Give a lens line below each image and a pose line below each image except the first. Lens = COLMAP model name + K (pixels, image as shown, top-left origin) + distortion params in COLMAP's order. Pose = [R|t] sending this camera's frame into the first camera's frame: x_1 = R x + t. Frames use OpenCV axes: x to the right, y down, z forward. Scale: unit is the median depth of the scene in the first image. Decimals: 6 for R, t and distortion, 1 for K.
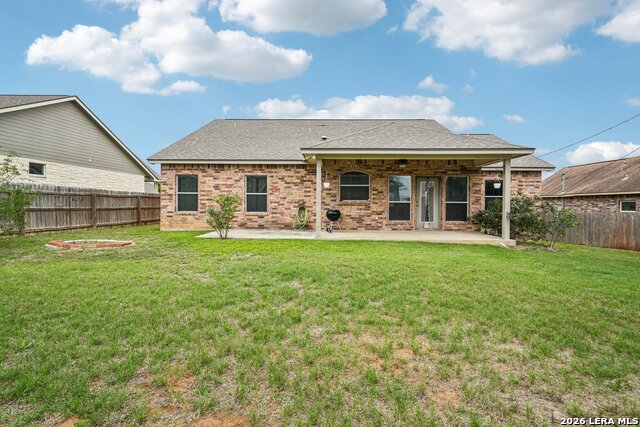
lens RADIAL K [[297.0, 0, 320.8], [0, 297.0, 204.1], [0, 0, 1]] dist [0.002921, 0.000669]
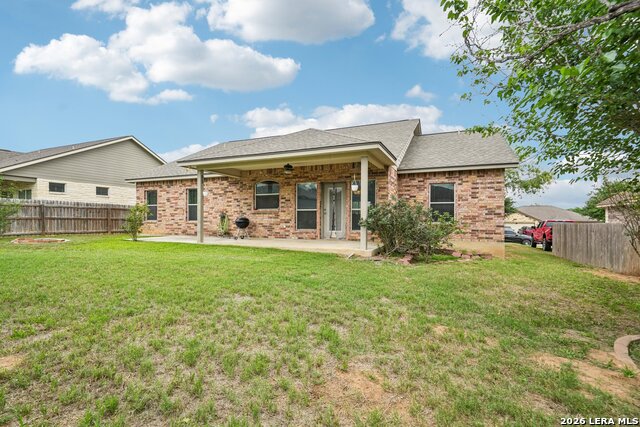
lens RADIAL K [[297.0, 0, 319.9], [0, 297.0, 219.6], [0, 0, 1]] dist [0.002921, 0.000669]
pose [[0.930949, -0.002909, -0.365137, 0.655506], [0.000822, 0.999982, -0.005872, 0.029934], [0.365148, 0.005166, 0.930935, 0.116449]]
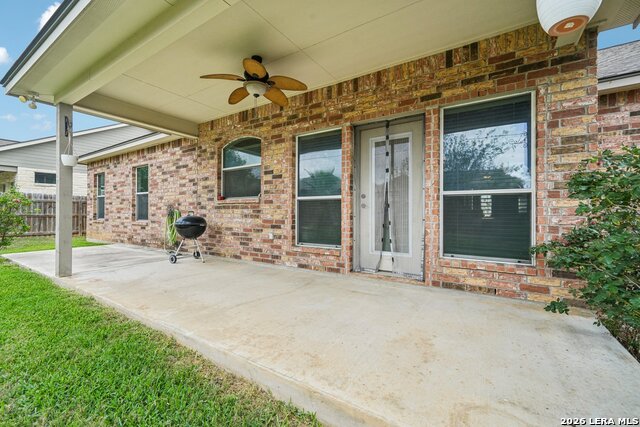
lens RADIAL K [[277.3, 0, 314.5], [0, 277.3, 212.3], [0, 0, 1]] dist [0.004036, 0.001216]
pose [[0.847038, -0.006855, -0.531487, 0.456176], [0.001724, 0.999947, -0.010150, 0.015957], [0.531529, 0.007681, 0.847005, 0.681113]]
